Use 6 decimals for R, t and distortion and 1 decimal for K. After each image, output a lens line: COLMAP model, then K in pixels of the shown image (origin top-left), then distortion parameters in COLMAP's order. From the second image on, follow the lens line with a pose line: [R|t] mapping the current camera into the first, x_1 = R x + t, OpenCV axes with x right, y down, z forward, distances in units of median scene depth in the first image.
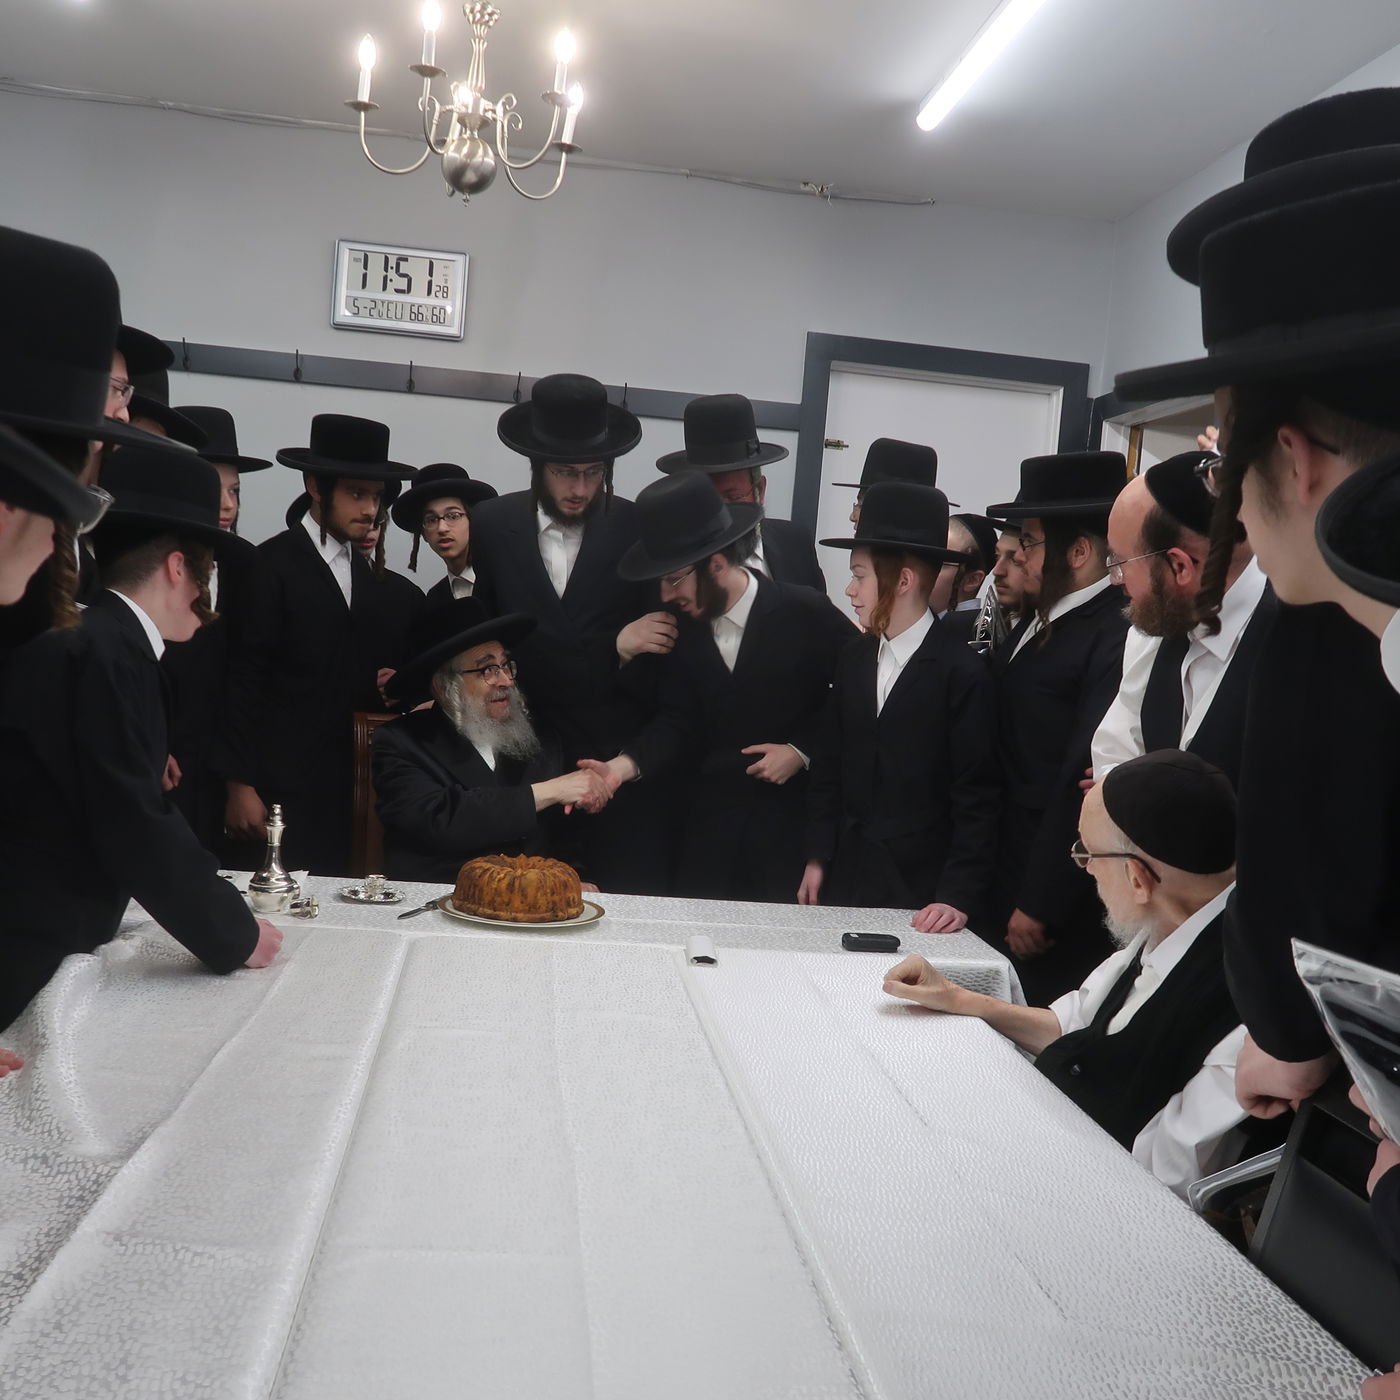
lens RADIAL K [[1484.2, 0, 700.0], [0, 1484.2, 700.0], [0, 0, 1]] dist [-0.000926, -0.006400]
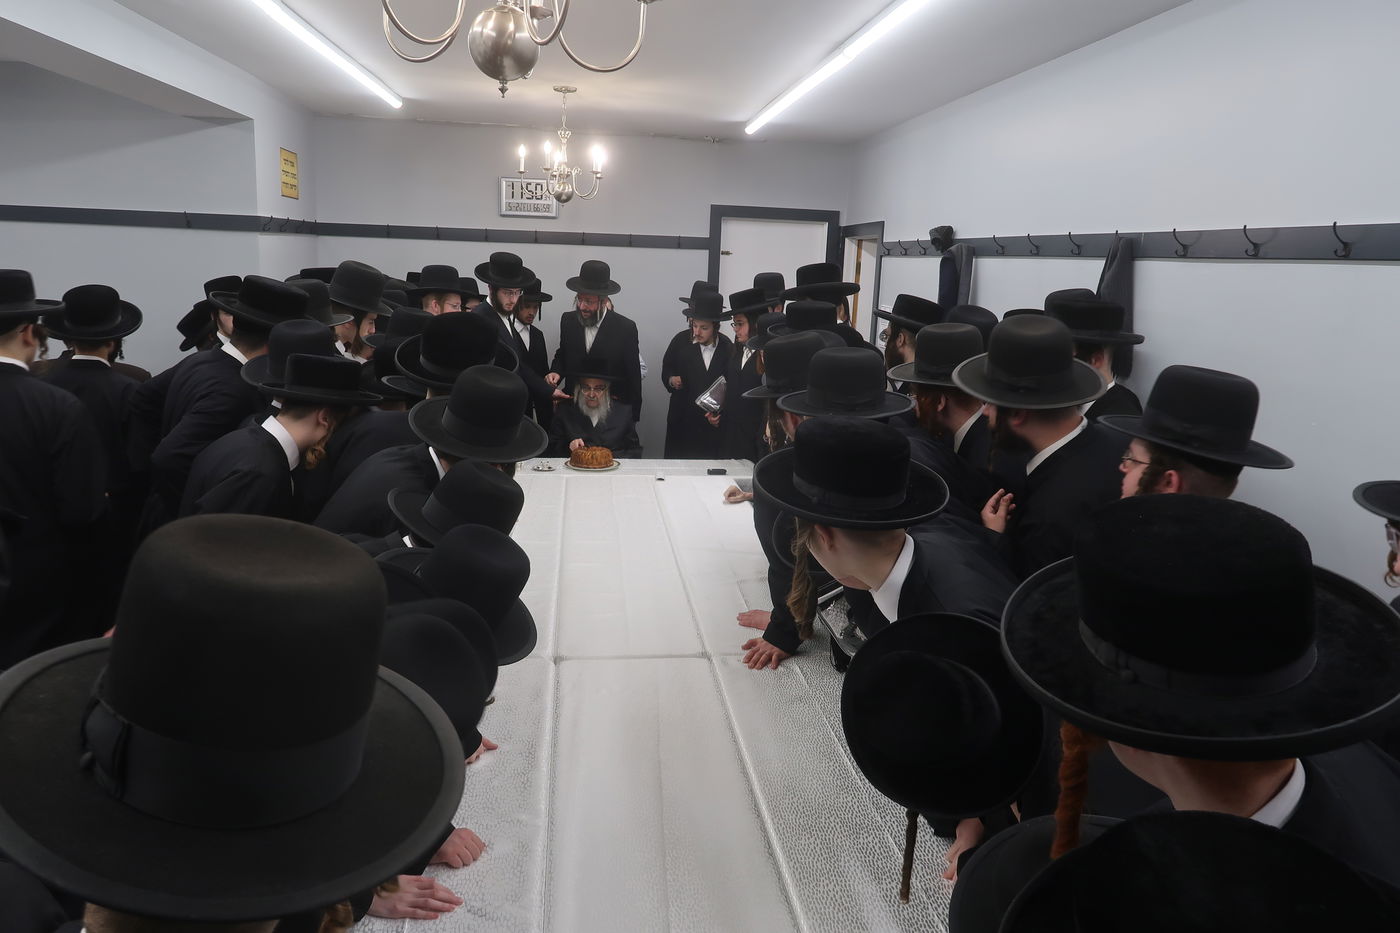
lens RADIAL K [[980.7, 0, 692.9], [0, 980.7, 485.6], [0, 0, 1]] dist [-0.005089, 0.003803]
pose [[0.999190, -0.036057, -0.017879, 0.061077], [0.038505, 0.985712, 0.163977, -0.078245], [0.011711, -0.164533, 0.986302, -0.556179]]
